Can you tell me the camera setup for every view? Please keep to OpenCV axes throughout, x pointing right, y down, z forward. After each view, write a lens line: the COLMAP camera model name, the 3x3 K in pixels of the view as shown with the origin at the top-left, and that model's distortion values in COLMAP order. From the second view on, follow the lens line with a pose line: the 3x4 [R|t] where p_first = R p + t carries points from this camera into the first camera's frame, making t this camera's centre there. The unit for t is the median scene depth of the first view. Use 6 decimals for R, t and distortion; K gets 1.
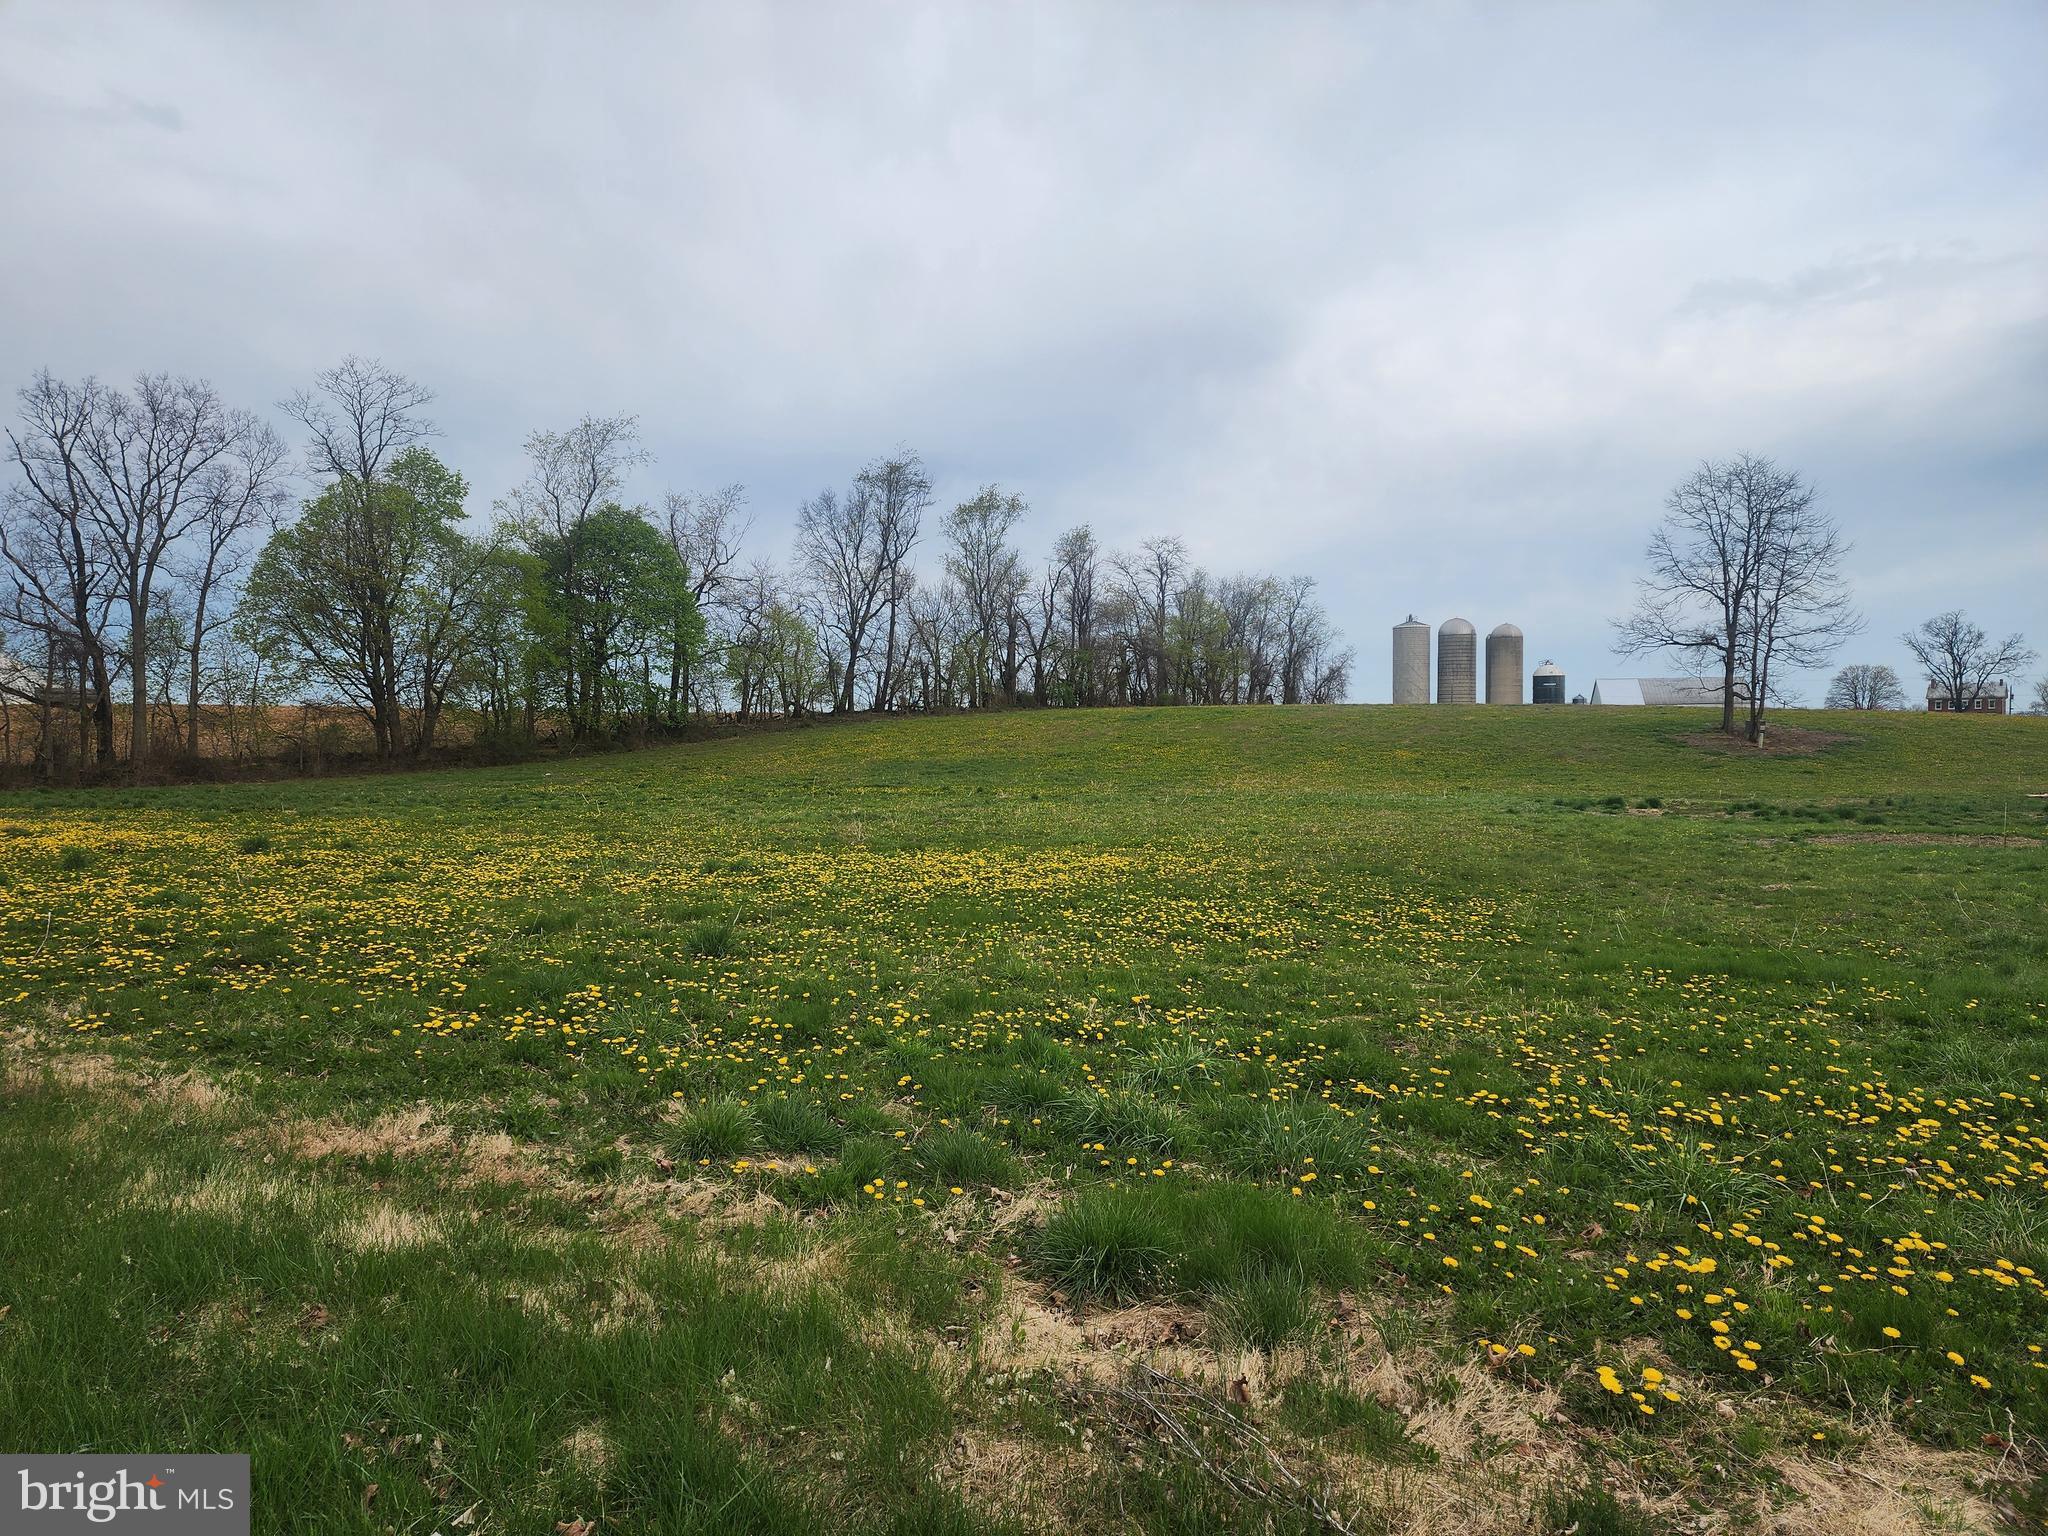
lens RADIAL K [[1362.6, 0, 1046.5], [0, 1362.6, 803.2], [0, 0, 1]] dist [0.092045, -0.088810]
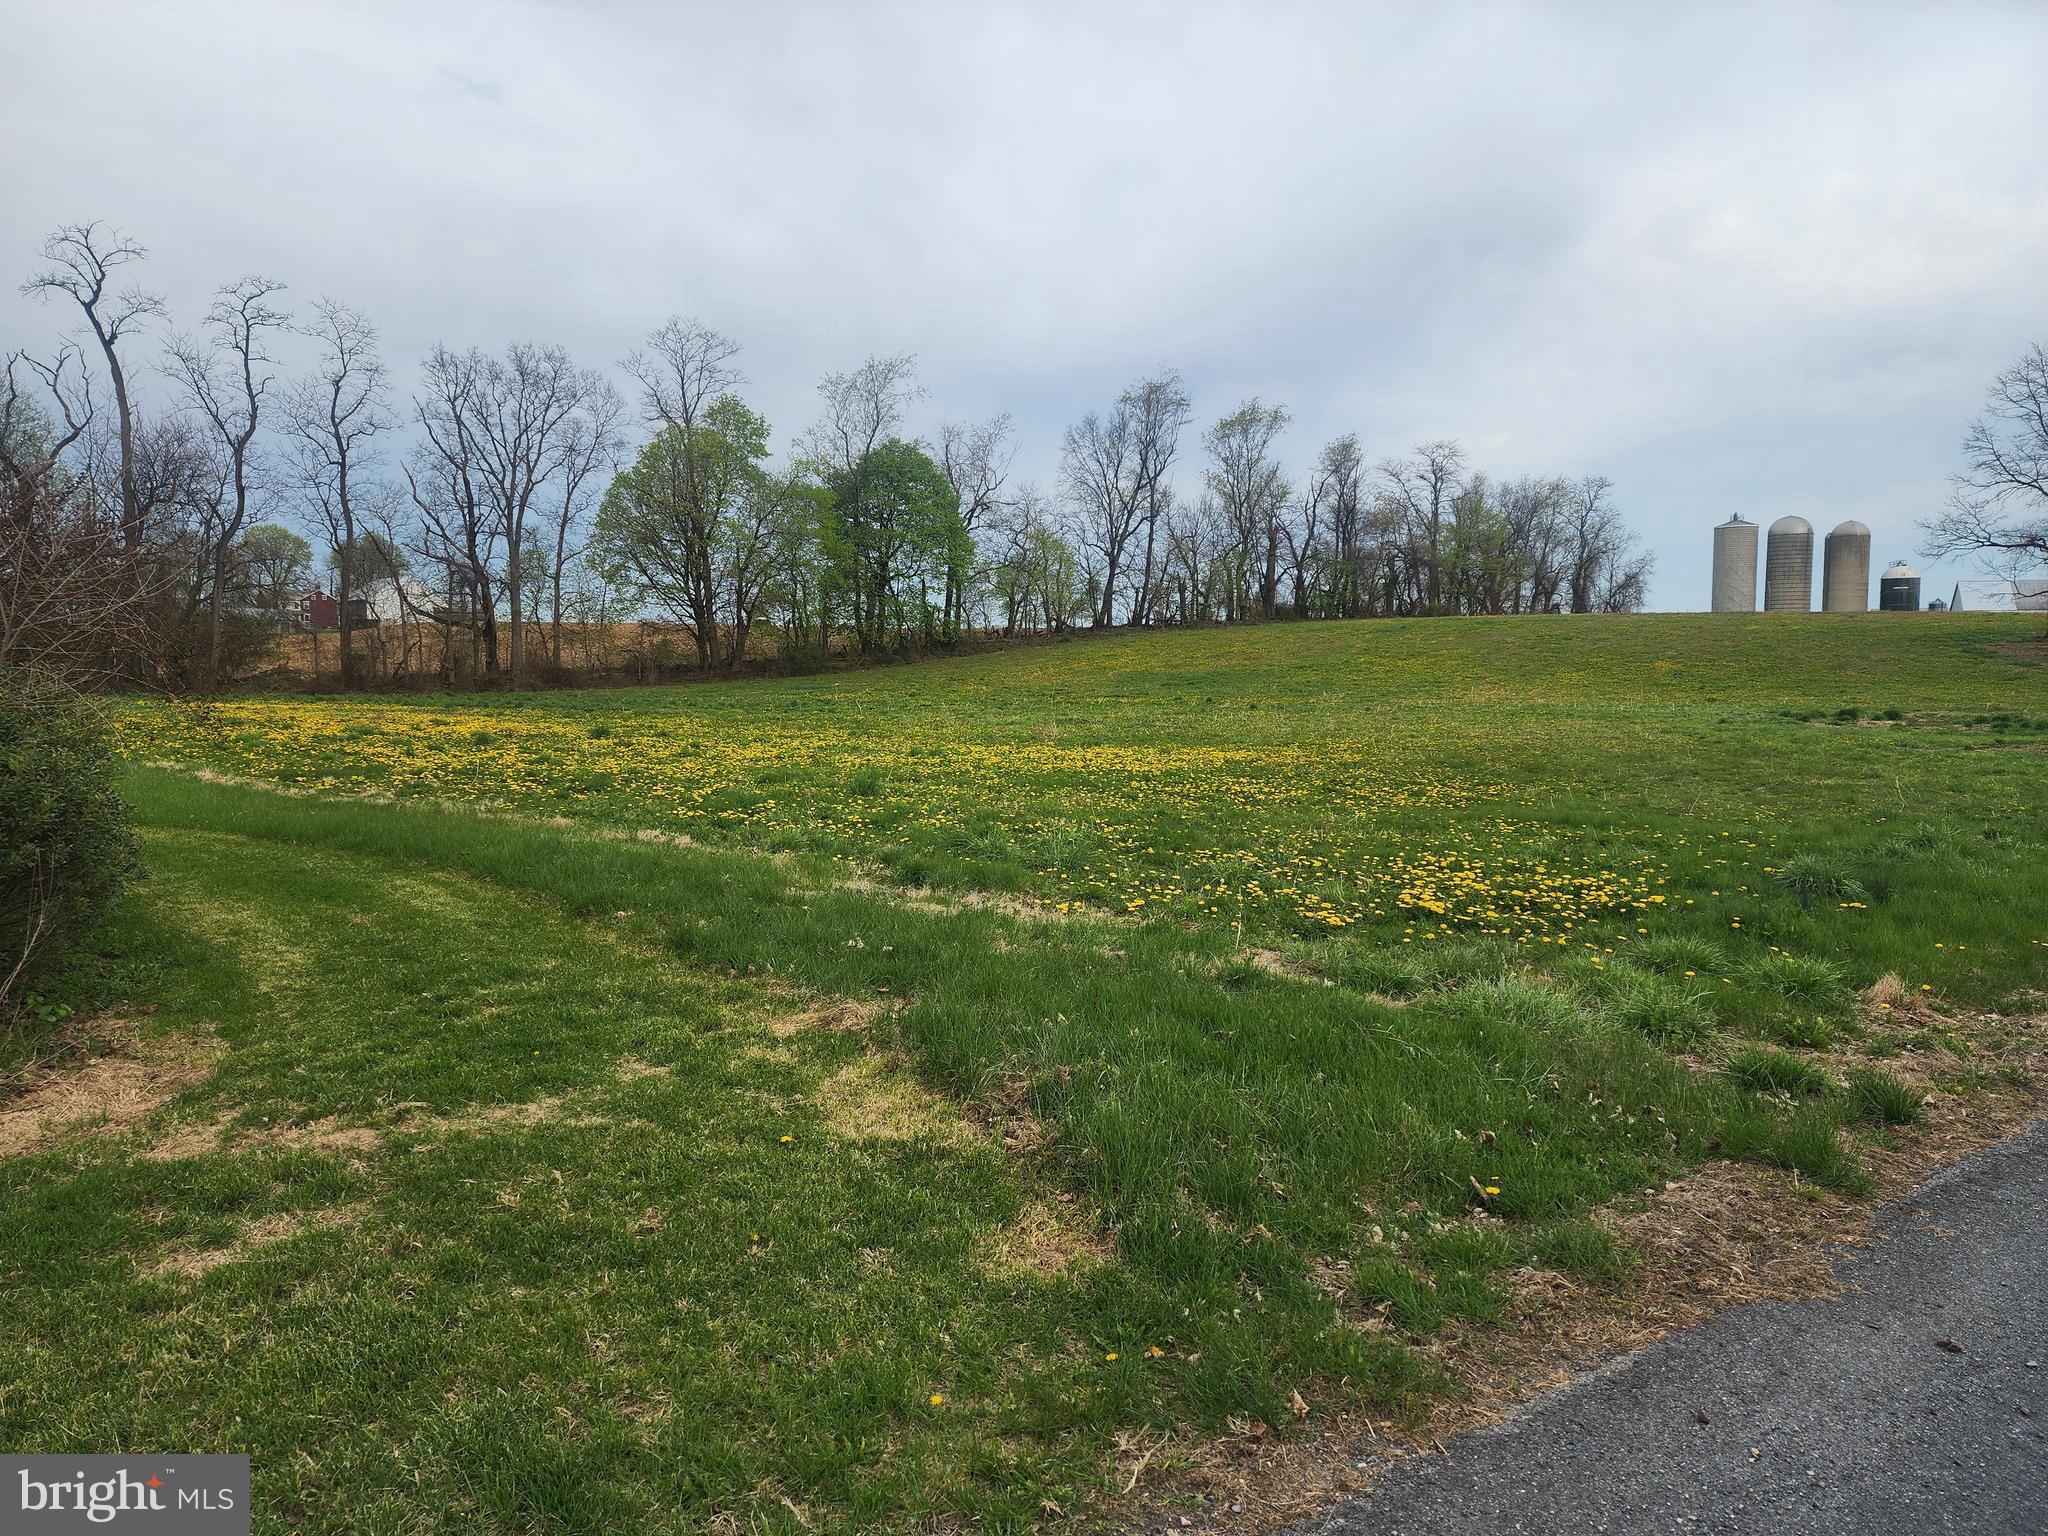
lens RADIAL K [[1362.6, 0, 1030.0], [0, 1362.6, 799.8], [0, 0, 1]] dist [0.092045, -0.088810]
pose [[0.975966, 0.022180, -0.216793, 0.030723], [-0.009000, 0.998061, 0.061594, 0.002481], [0.217738, -0.058163, 0.974273, -0.050756]]
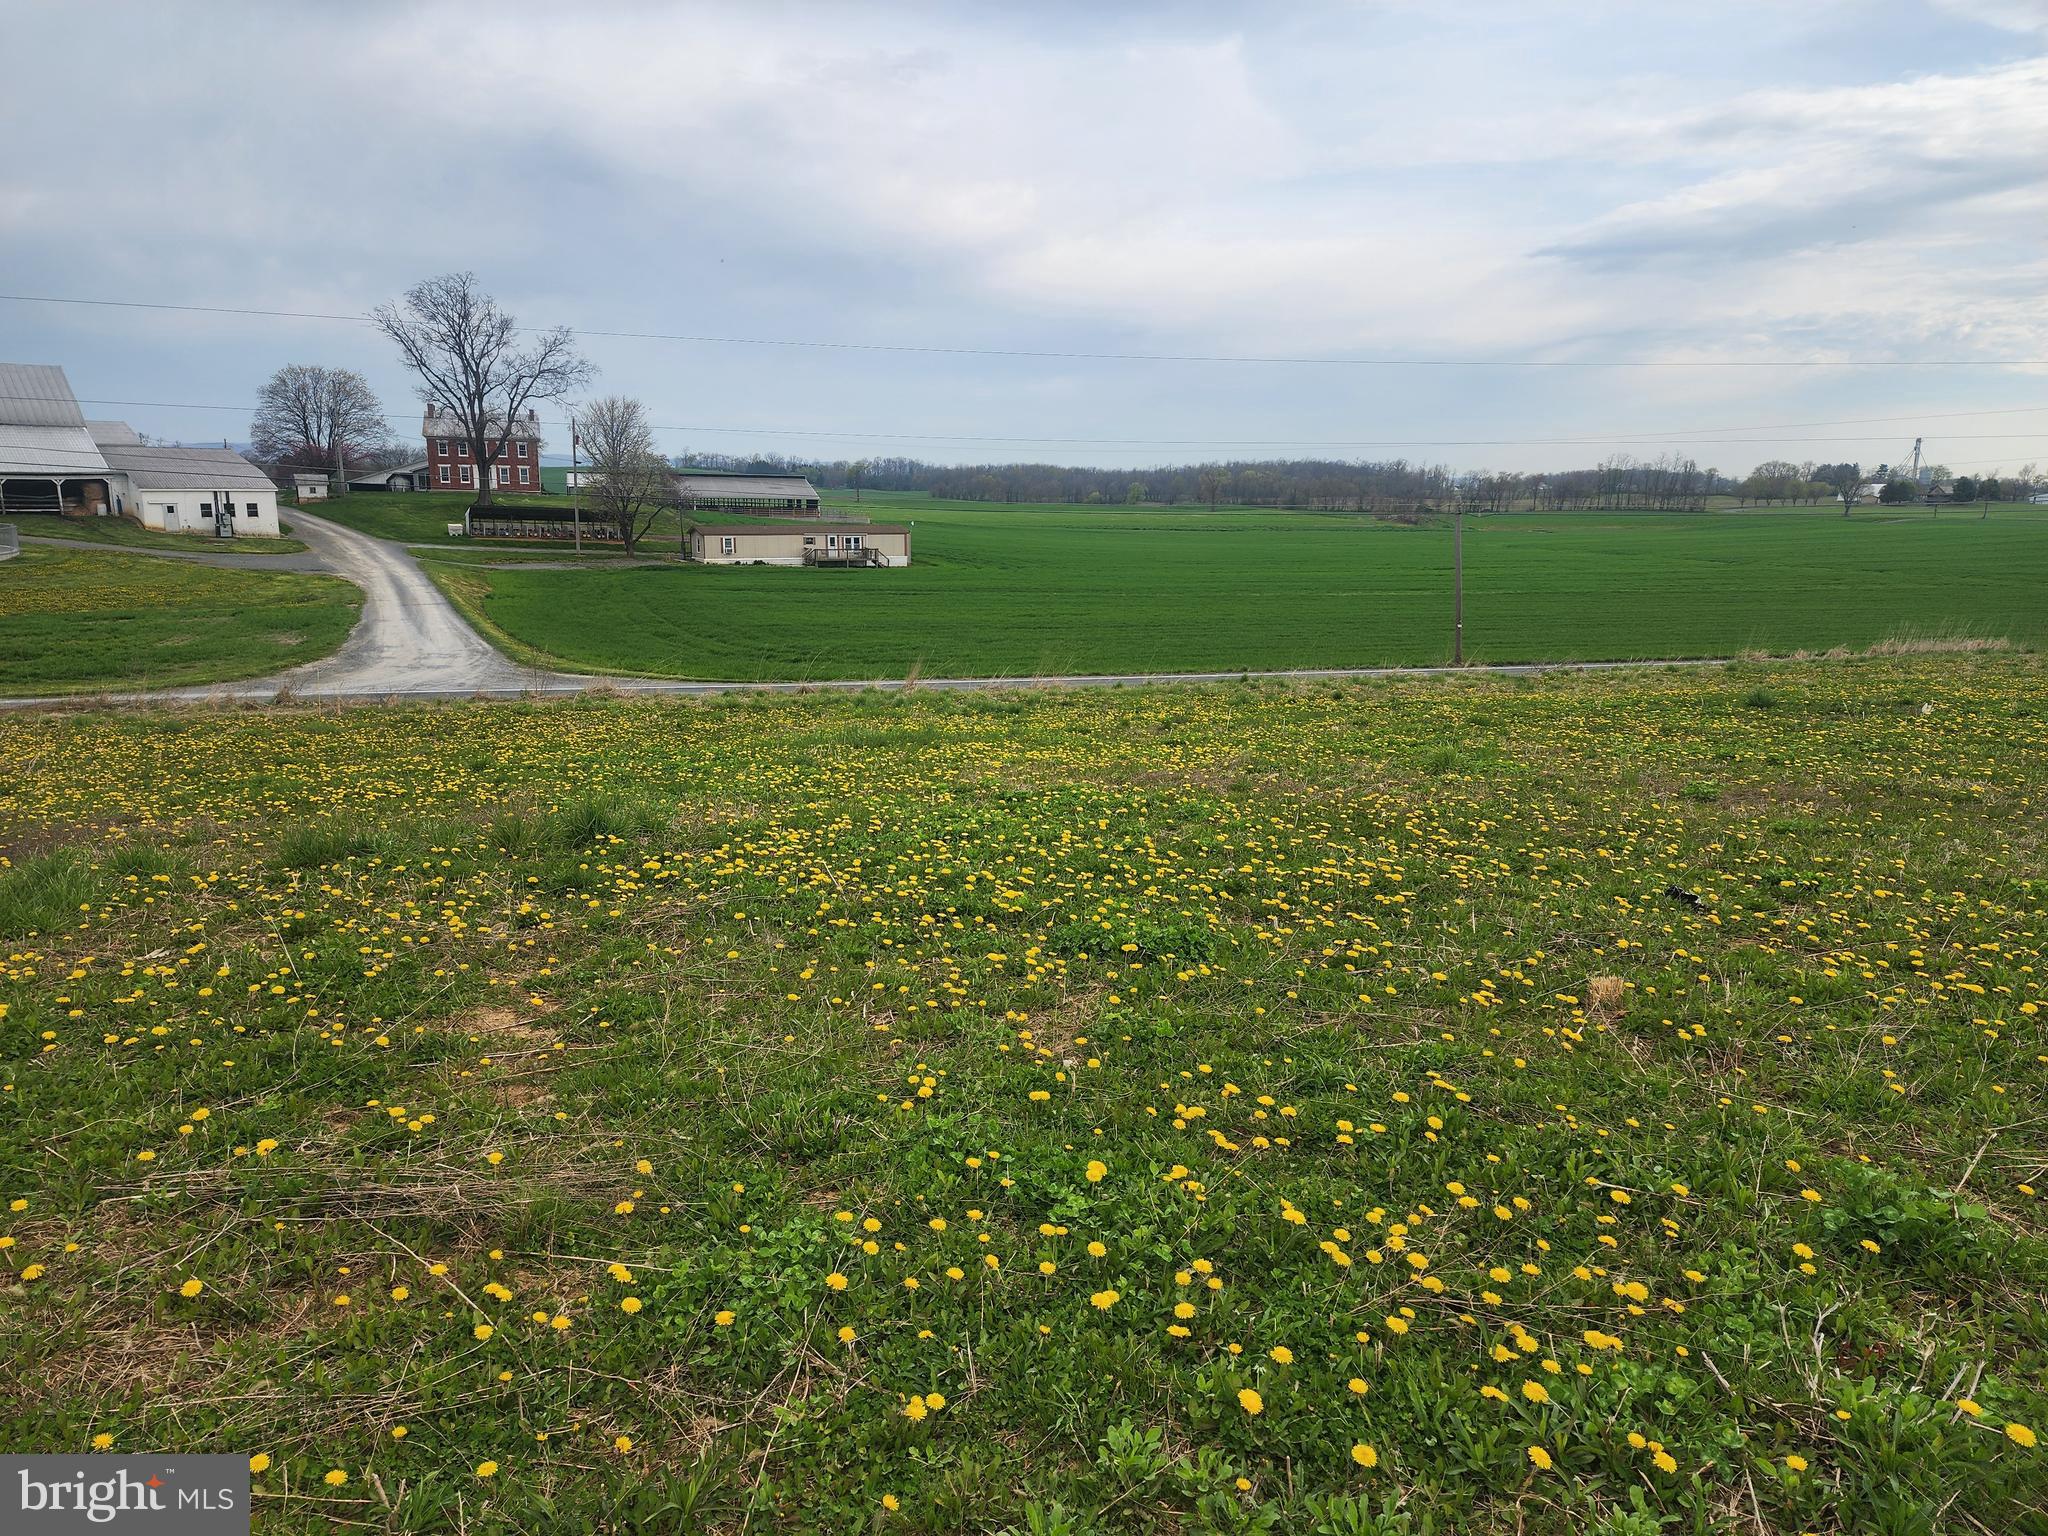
lens RADIAL K [[1362.6, 0, 1013.2], [0, 1362.6, 776.7], [0, 0, 1]] dist [0.092045, -0.088810]
pose [[0.562574, -0.156129, 0.811871, 0.755434], [0.014666, 0.983737, 0.179018, -0.095239], [-0.826617, -0.088803, 0.555714, 1.257462]]
